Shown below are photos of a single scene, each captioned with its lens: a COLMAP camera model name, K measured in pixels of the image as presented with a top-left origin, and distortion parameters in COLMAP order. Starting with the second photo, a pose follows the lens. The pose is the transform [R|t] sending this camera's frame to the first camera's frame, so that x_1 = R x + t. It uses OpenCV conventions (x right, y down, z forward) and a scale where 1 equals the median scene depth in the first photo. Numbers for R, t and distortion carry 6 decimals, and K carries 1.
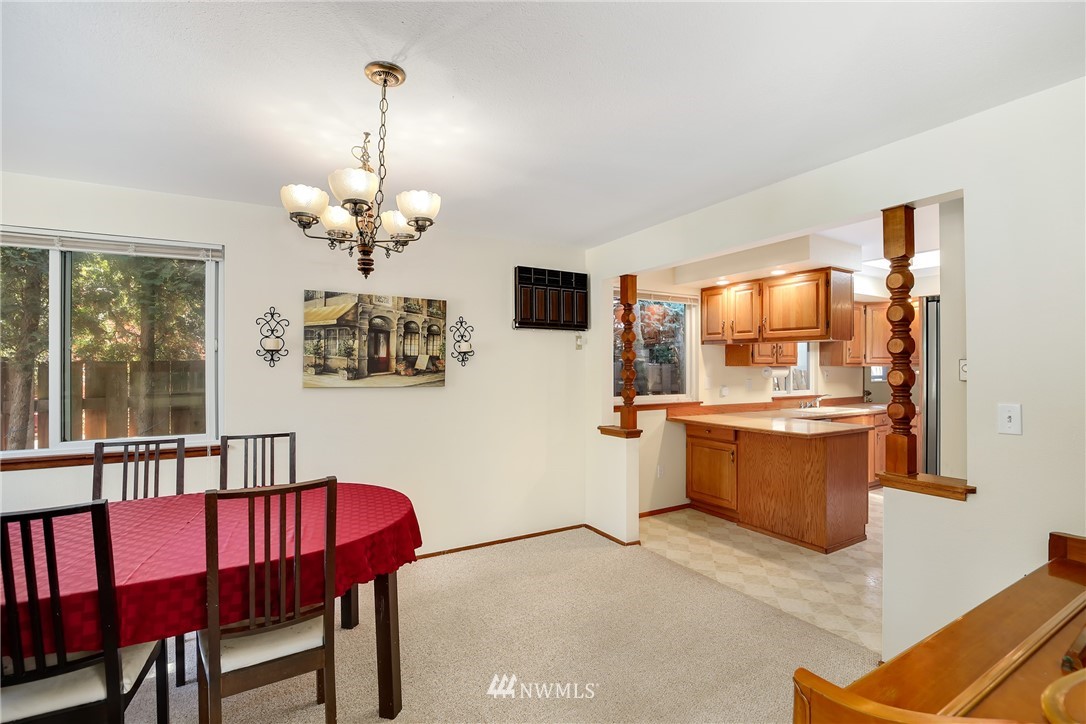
lens RADIAL K [[502.9, 0, 555.5], [0, 502.9, 367.1], [0, 0, 1]] dist [-0.011104, -0.000295]
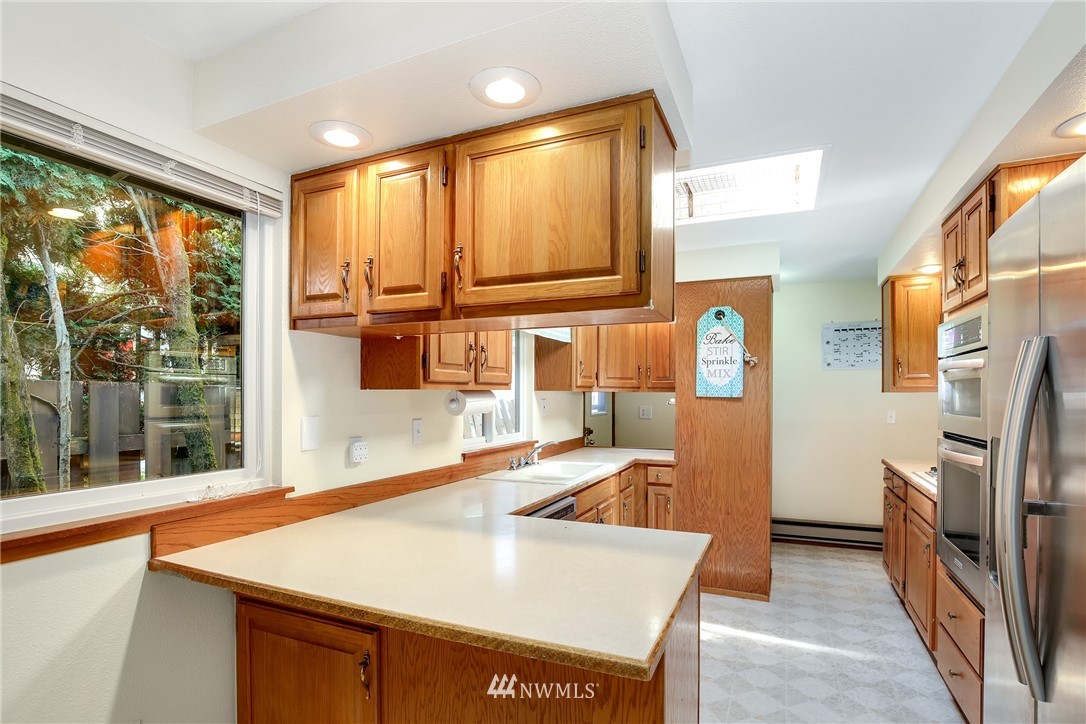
lens RADIAL K [[523.0, 0, 553.5], [0, 523.0, 397.3], [0, 0, 1]] dist [-0.029308, 0.000109]
pose [[0.816529, -0.001876, 0.577301, 0.230183], [-0.001585, 0.999984, 0.005492, 0.002325], [-0.577302, -0.005399, 0.816513, 0.586646]]
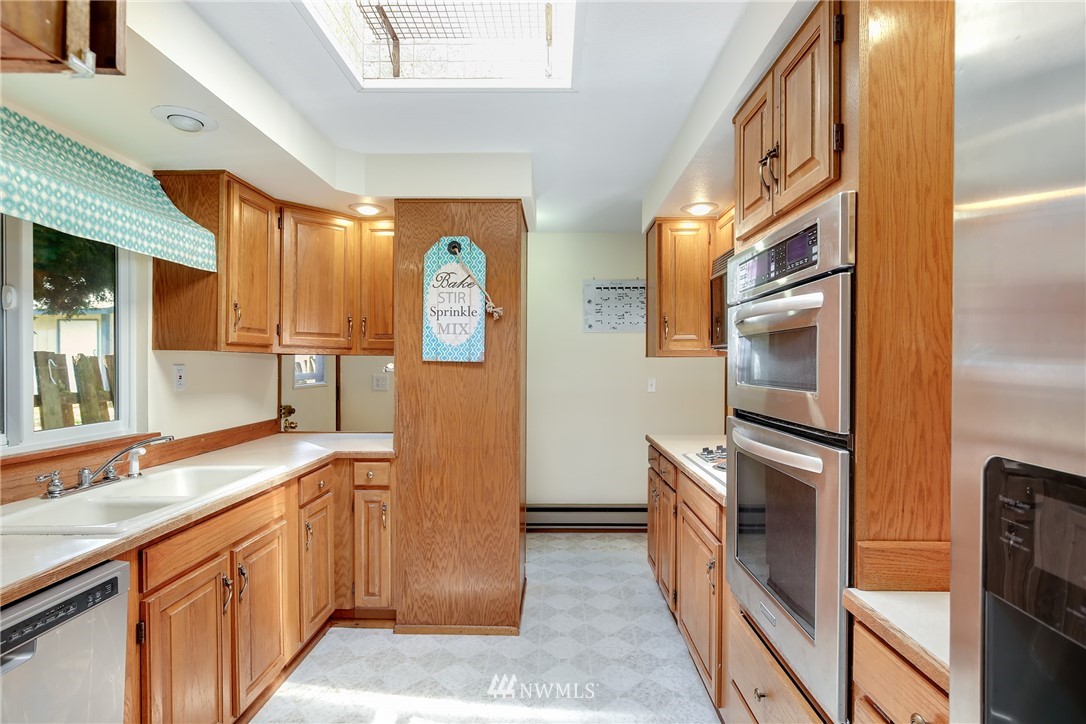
lens RADIAL K [[502.9, 0, 555.5], [0, 502.9, 367.1], [0, 0, 1]] dist [-0.011104, -0.000295]
pose [[0.512761, -0.003386, 0.858525, 0.445700], [-0.005105, 0.999963, 0.006992, 0.006908], [-0.858516, -0.007968, 0.512725, 0.693653]]
